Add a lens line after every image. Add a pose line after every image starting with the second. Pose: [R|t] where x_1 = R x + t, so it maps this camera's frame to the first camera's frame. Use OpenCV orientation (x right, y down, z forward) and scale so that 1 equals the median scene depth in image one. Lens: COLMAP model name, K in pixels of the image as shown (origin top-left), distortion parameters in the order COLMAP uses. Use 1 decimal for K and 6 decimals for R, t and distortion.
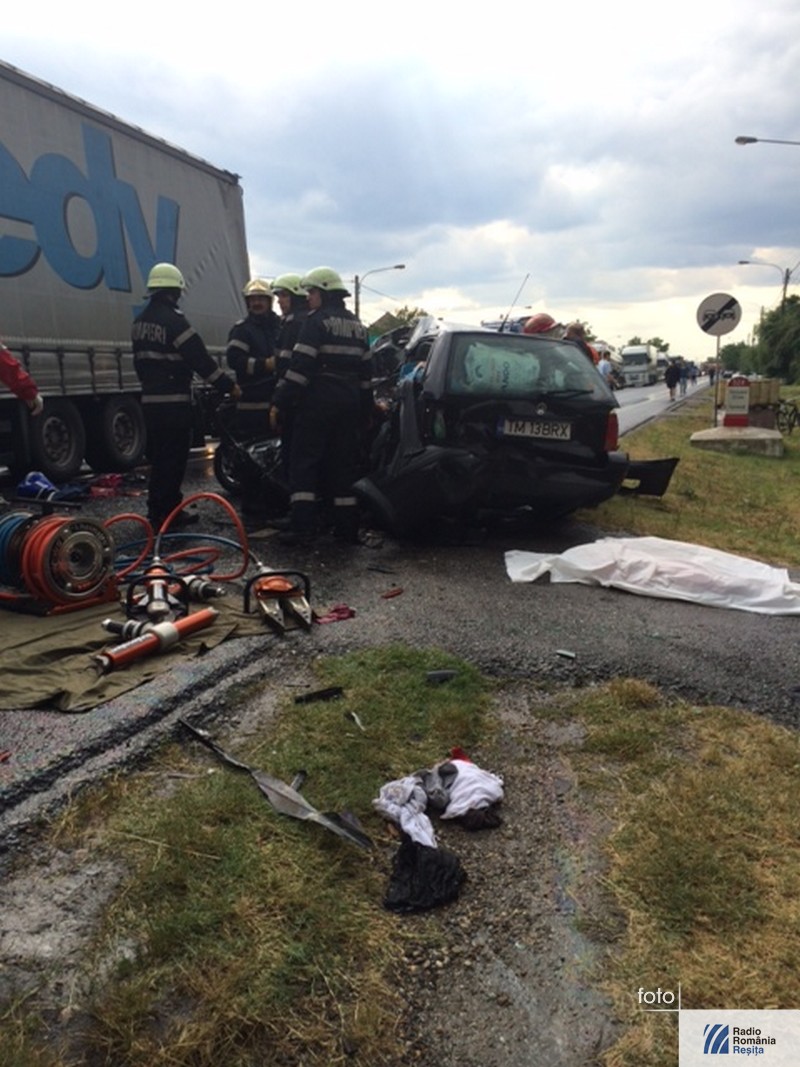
lens RADIAL K [[980.2, 0, 398.3], [0, 980.2, 483.0], [0, 0, 1]] dist [0.055682, 0.016775]
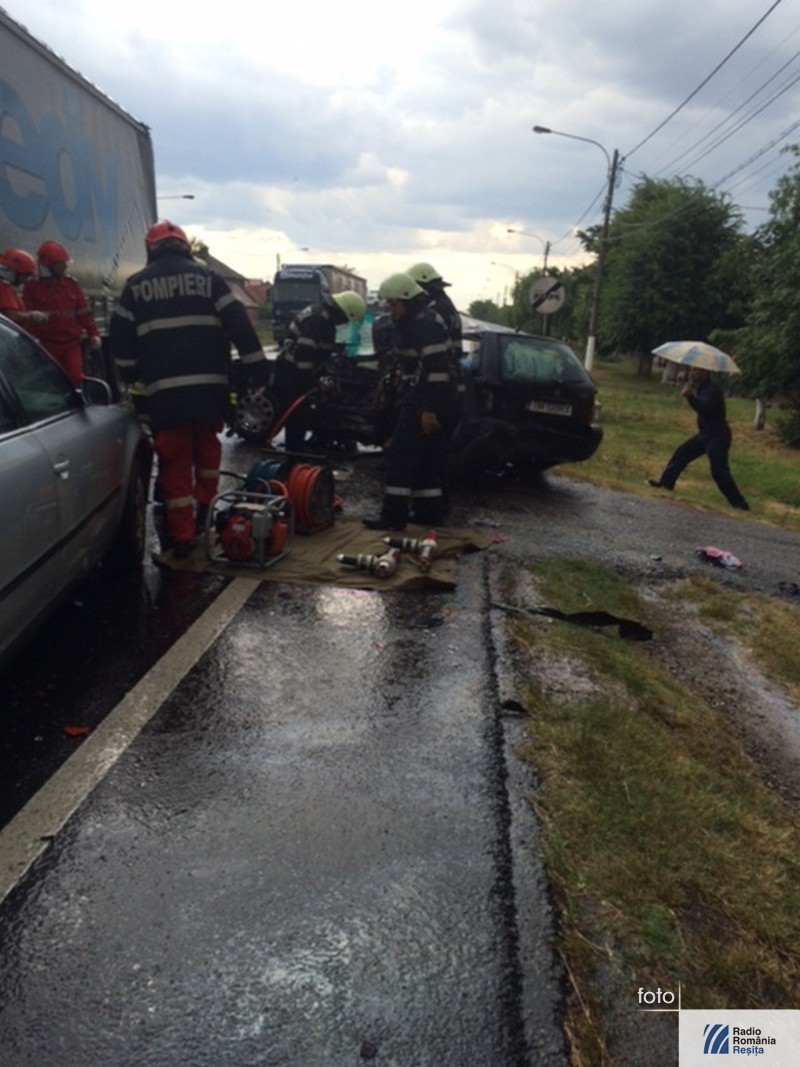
lens RADIAL K [[959.3, 0, 401.0], [0, 959.3, 511.2], [0, 0, 1]] dist [0.090716, -0.104519]
pose [[0.961721, 0.018993, 0.273370, -0.561568], [-0.045652, 0.994759, 0.091491, -0.030703], [-0.270200, -0.100469, 0.957548, -0.345930]]
